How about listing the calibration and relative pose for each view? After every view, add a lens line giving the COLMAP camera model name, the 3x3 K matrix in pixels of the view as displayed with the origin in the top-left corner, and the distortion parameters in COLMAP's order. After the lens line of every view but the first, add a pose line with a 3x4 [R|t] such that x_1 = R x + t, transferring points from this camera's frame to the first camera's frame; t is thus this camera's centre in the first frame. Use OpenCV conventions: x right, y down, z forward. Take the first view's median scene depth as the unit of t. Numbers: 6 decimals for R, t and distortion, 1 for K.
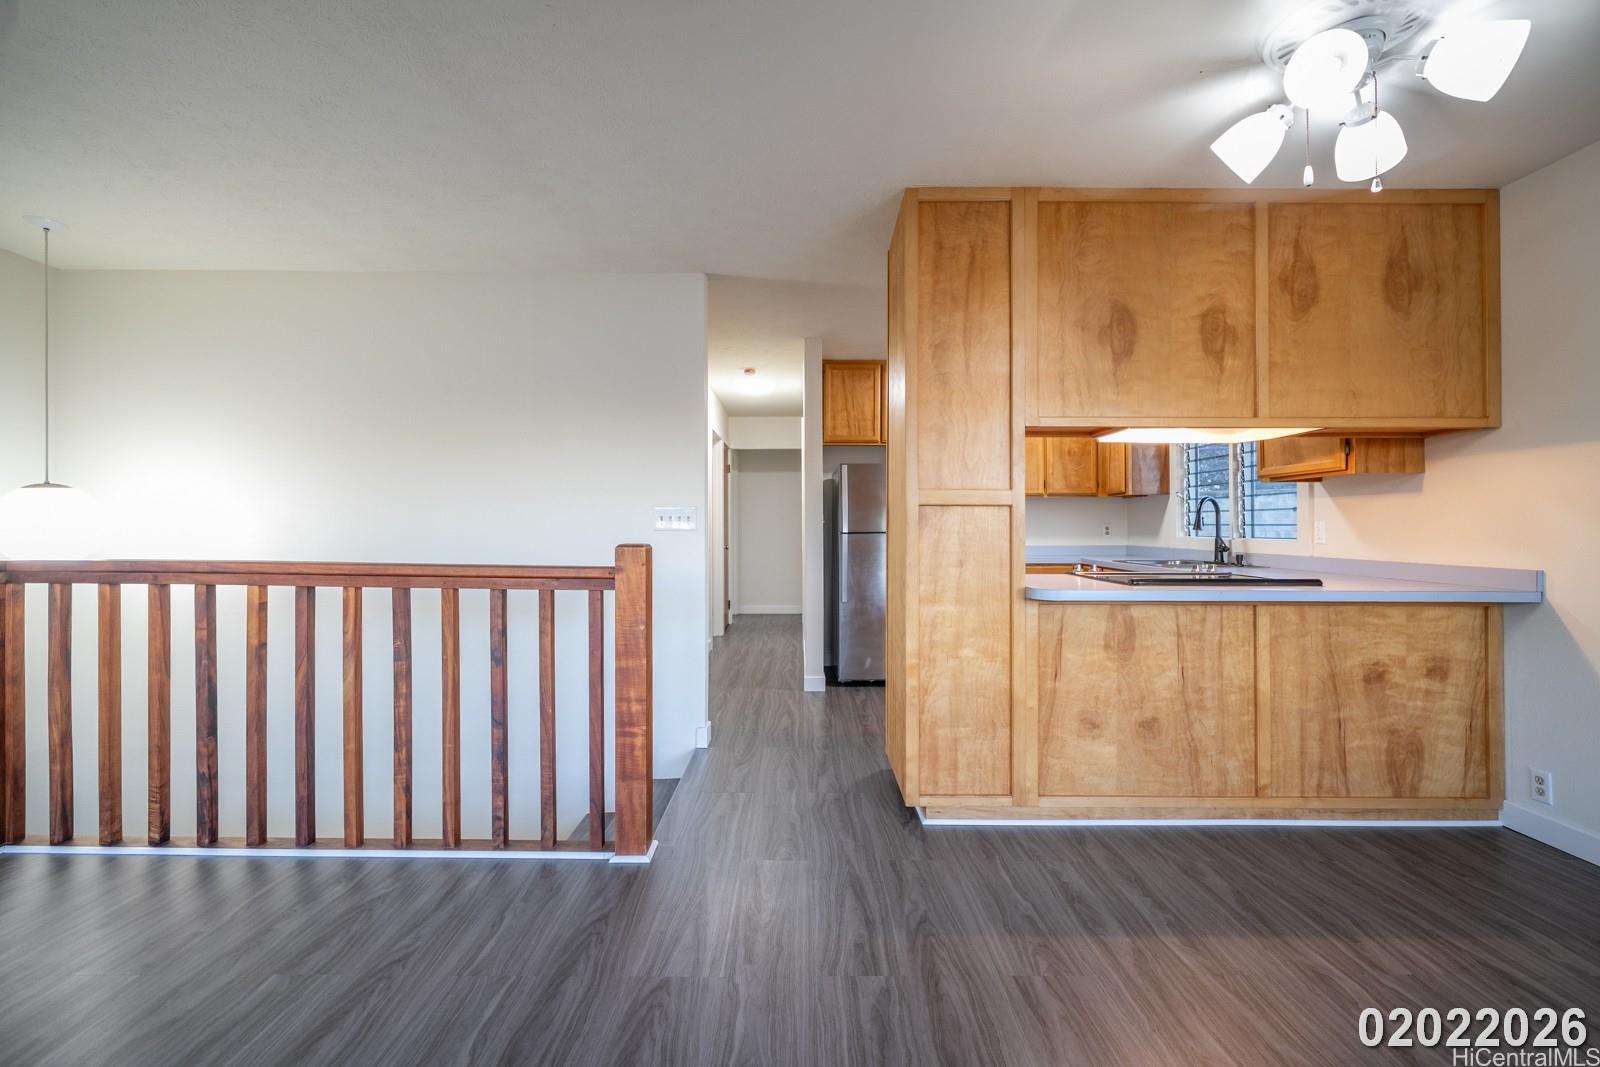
lens RADIAL K [[749.7, 0, 792.2], [0, 749.7, 529.8], [0, 0, 1]] dist [0.003858, 0.000449]
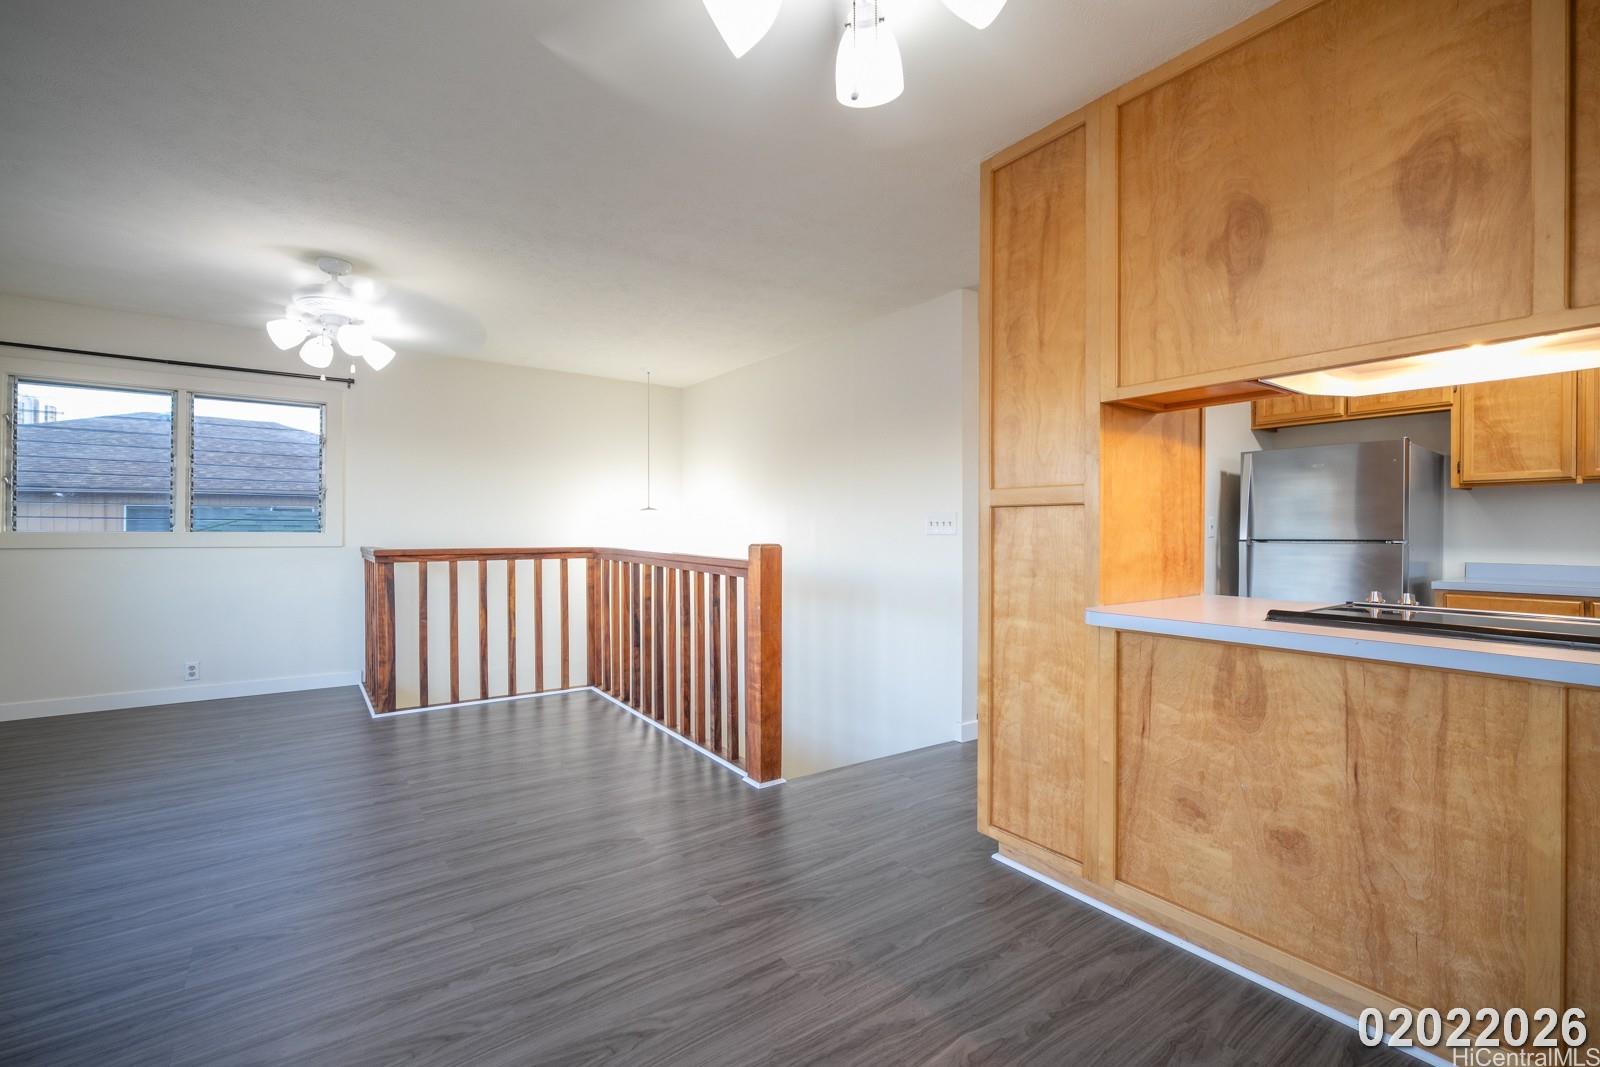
lens RADIAL K [[684.7, 0, 794.5], [0, 684.7, 537.3], [0, 0, 1]] dist [-0.000539, 0.000016]
pose [[0.584484, 0.007412, -0.811371, 0.700882], [-0.001058, 0.999964, 0.008373, -0.002728], [0.811404, -0.004035, 0.584471, 0.318964]]
